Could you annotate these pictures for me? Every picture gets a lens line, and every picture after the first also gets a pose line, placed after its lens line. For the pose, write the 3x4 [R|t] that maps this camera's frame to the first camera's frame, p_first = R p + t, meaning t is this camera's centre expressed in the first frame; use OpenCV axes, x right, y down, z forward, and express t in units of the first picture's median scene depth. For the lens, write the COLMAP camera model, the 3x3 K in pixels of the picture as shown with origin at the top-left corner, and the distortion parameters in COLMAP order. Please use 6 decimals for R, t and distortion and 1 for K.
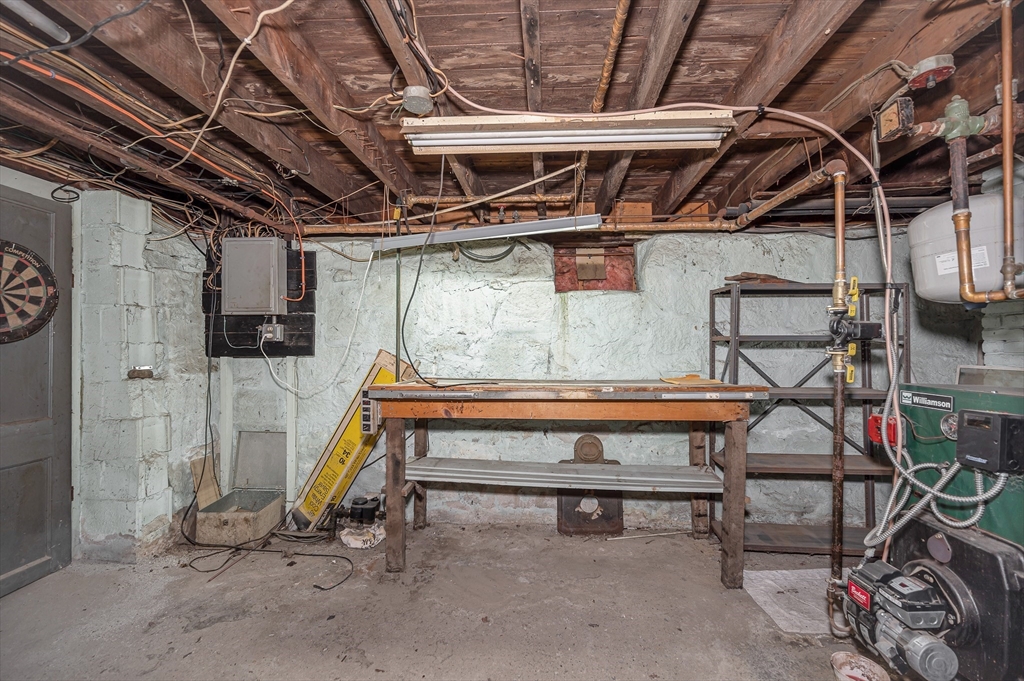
lens RADIAL K [[432.1, 0, 521.7], [0, 432.1, 343.2], [0, 0, 1]] dist [-0.000285, -0.000068]
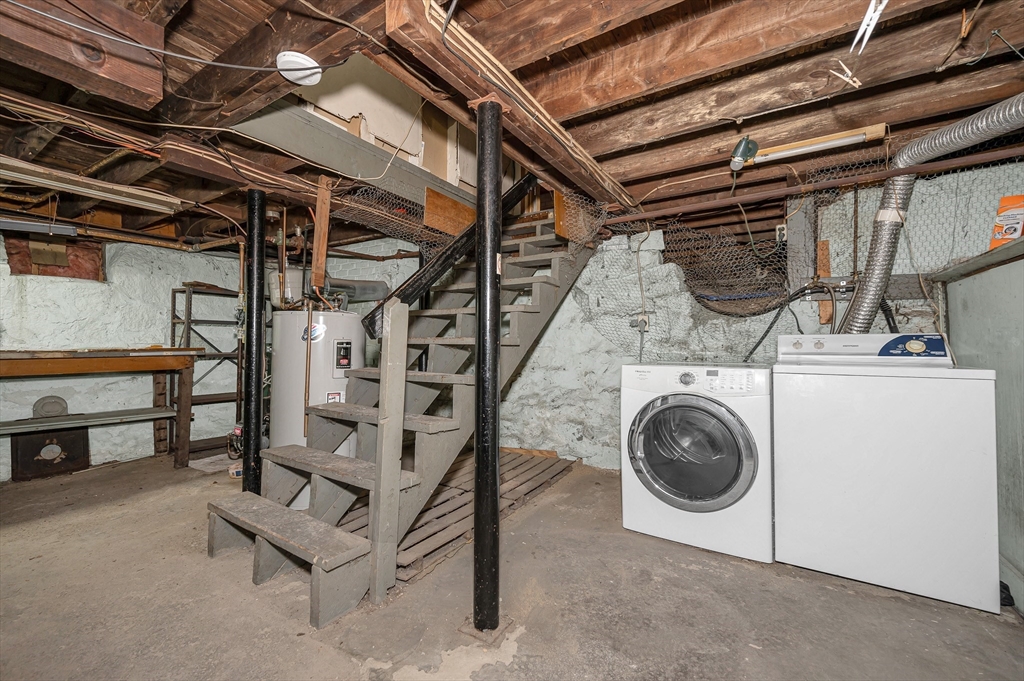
lens RADIAL K [[421.1, 0, 516.6], [0, 421.1, 339.0], [0, 0, 1]] dist [-0.000818, -0.000070]
pose [[0.488241, 0.009102, 0.872661, -0.241960], [-0.018329, 0.999832, -0.000173, 0.028984], [-0.872516, -0.015911, 0.488326, -0.725906]]
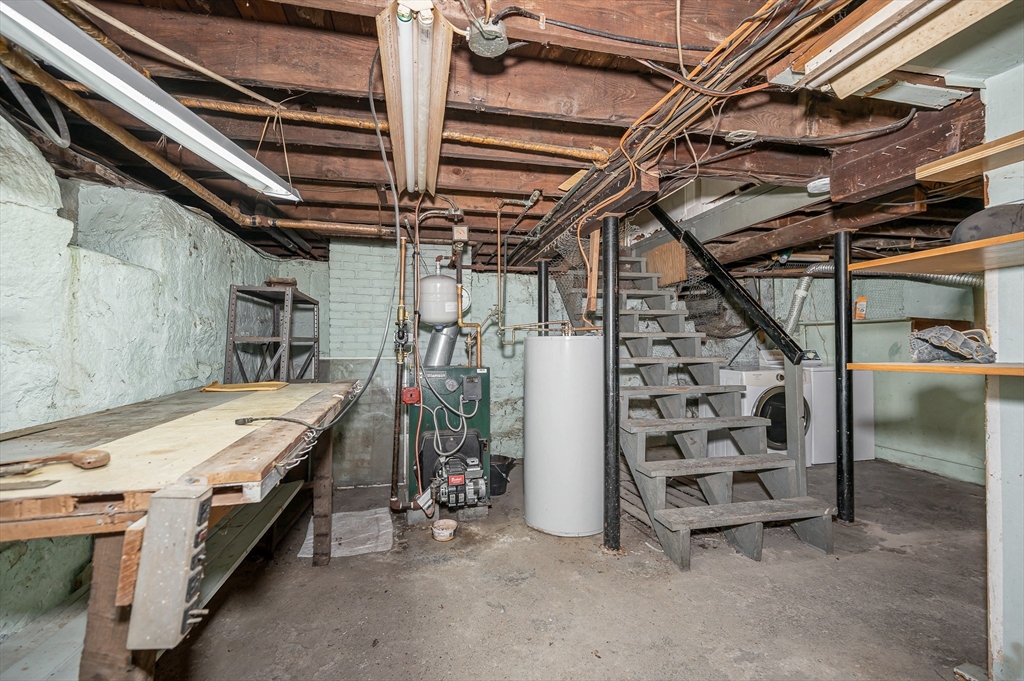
lens RADIAL K [[421.1, 0, 516.6], [0, 421.1, 339.0], [0, 0, 1]] dist [-0.000818, -0.000070]
pose [[-0.262446, 0.010027, 0.964895, -0.542117], [-0.007259, 0.999897, -0.012365, -0.004139], [-0.964919, -0.010249, -0.262346, 0.630836]]
